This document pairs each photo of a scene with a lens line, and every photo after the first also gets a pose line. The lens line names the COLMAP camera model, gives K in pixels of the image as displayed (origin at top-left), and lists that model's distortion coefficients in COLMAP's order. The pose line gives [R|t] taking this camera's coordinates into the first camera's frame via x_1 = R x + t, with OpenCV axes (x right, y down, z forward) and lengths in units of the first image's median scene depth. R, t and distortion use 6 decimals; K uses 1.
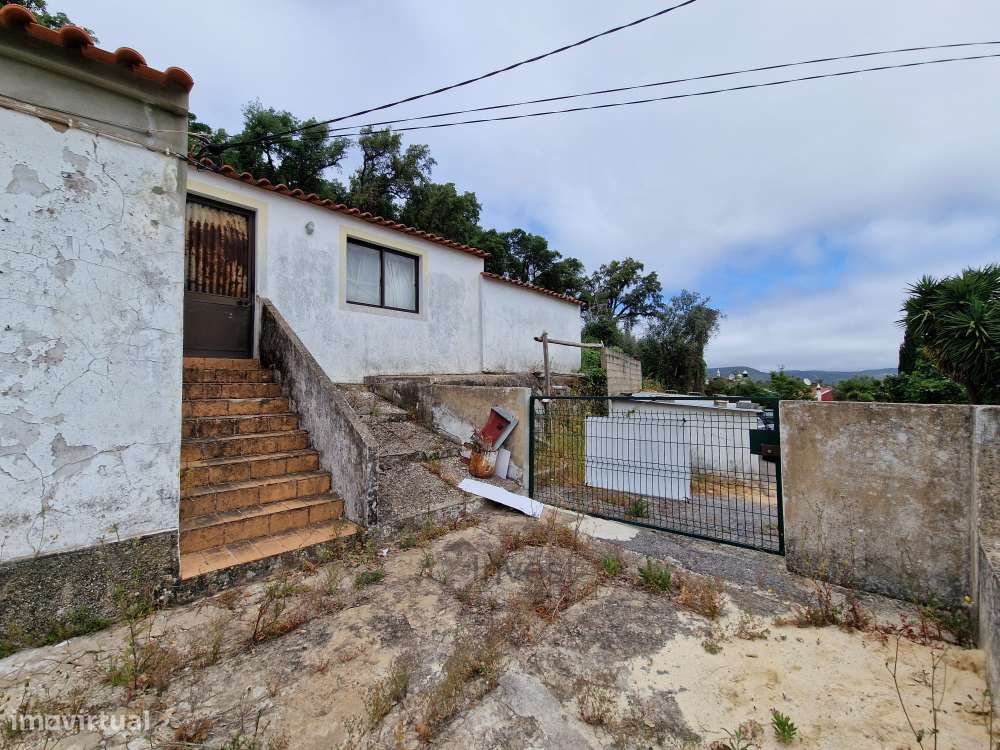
lens RADIAL K [[410.5, 0, 497.0], [0, 410.5, 369.8], [0, 0, 1]] dist [0.007797, -0.007248]
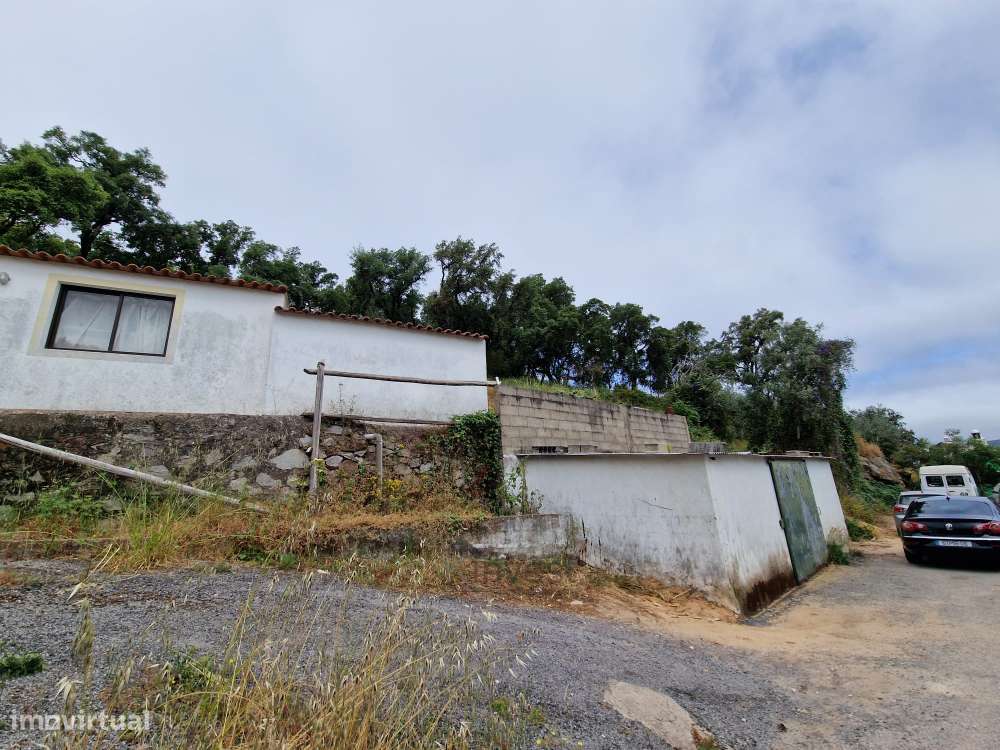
lens RADIAL K [[409.1, 0, 500.0], [0, 409.1, 375.0], [0, 0, 1]] dist [-0.002240, -0.000414]
pose [[0.920960, -0.140037, -0.363623, 0.973516], [0.056141, 0.971140, -0.231810, 0.179036], [0.385591, 0.193074, 0.902243, 0.609041]]
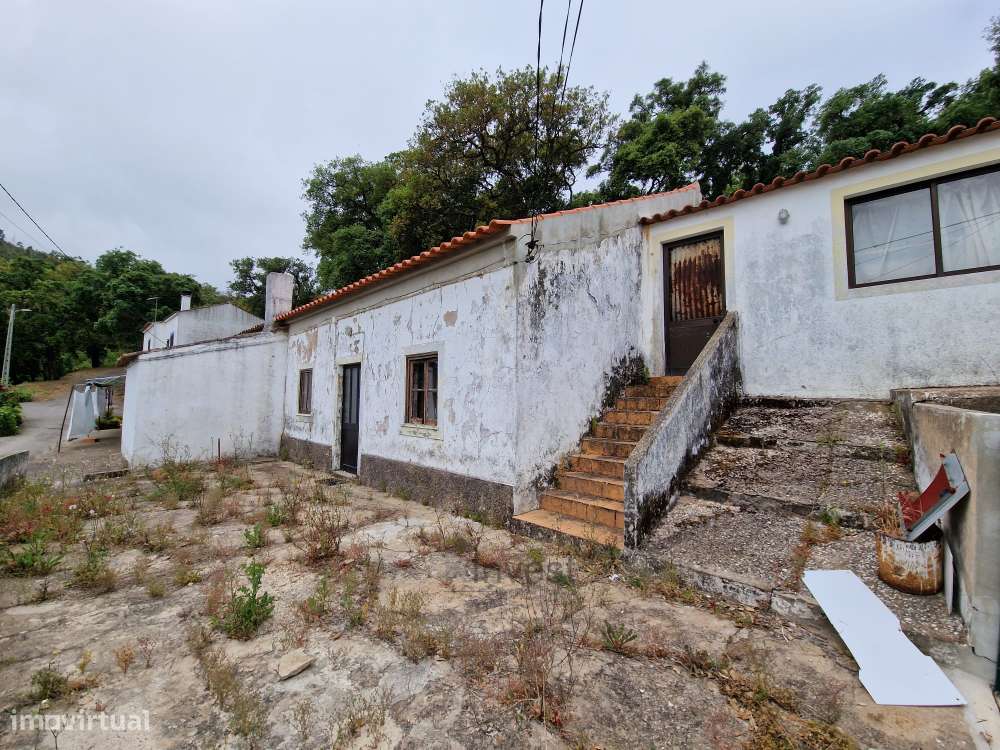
lens RADIAL K [[410.5, 0, 497.0], [0, 410.5, 369.8], [0, 0, 1]] dist [0.007797, -0.007248]
pose [[0.001012, -0.059750, -0.998213, 0.373249], [0.029295, 0.997787, -0.059695, 0.006466], [0.999570, -0.029182, 0.002760, 0.387726]]
